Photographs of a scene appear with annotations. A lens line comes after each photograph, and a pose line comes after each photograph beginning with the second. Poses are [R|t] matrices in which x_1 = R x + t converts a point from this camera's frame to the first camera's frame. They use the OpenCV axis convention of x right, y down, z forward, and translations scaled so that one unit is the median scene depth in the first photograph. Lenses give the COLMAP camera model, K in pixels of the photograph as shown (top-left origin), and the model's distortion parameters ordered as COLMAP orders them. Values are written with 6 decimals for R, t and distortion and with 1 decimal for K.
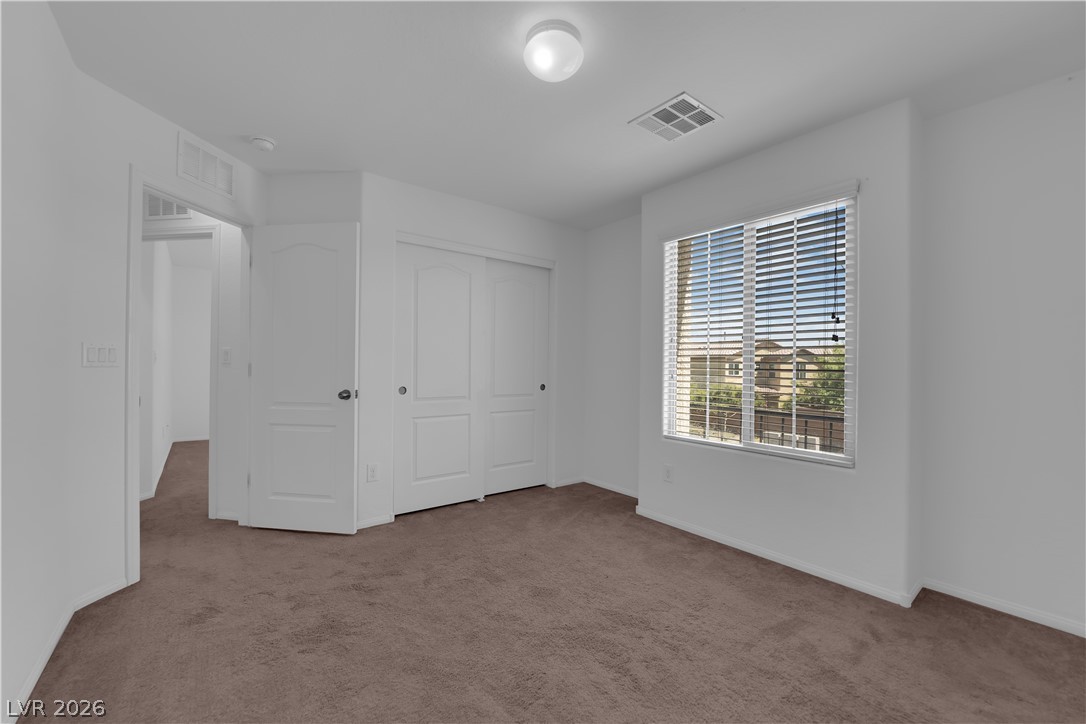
lens RADIAL K [[437.7, 0, 538.4], [0, 437.7, 363.7], [0, 0, 1]] dist [-0.008842, -0.004118]
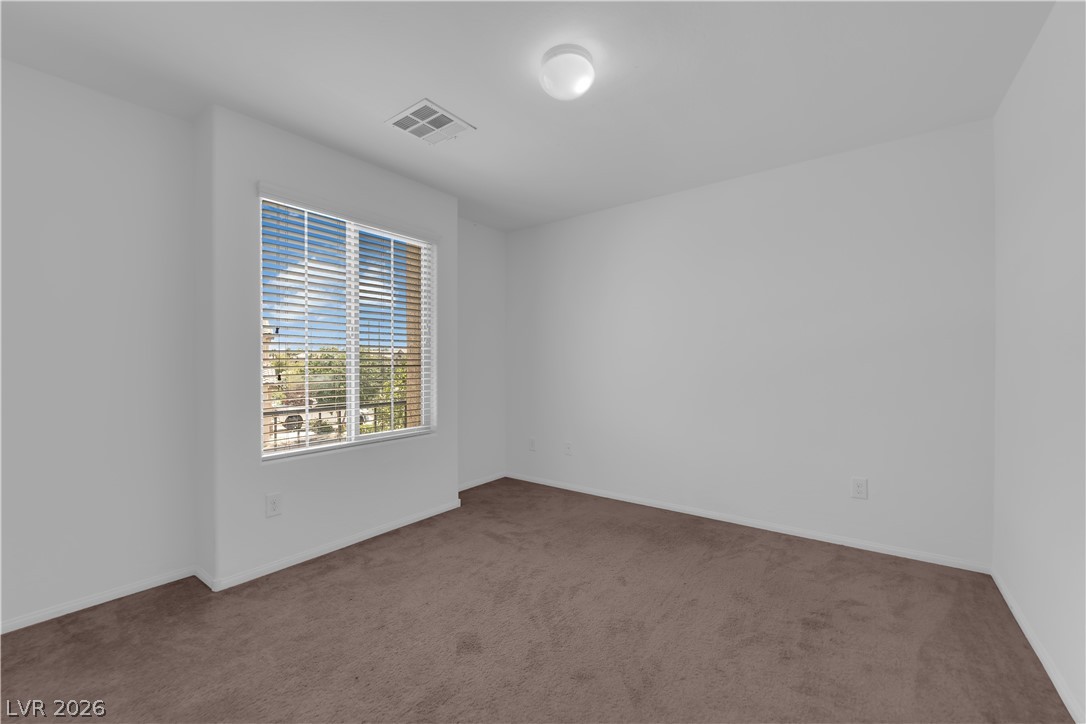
lens RADIAL K [[437.7, 0, 538.4], [0, 437.7, 363.7], [0, 0, 1]] dist [-0.008842, -0.004118]
pose [[-0.259338, -0.013451, 0.965693, -0.747216], [0.000833, 0.999900, 0.014151, -0.007911], [-0.965786, 0.004474, -0.259300, 1.012100]]
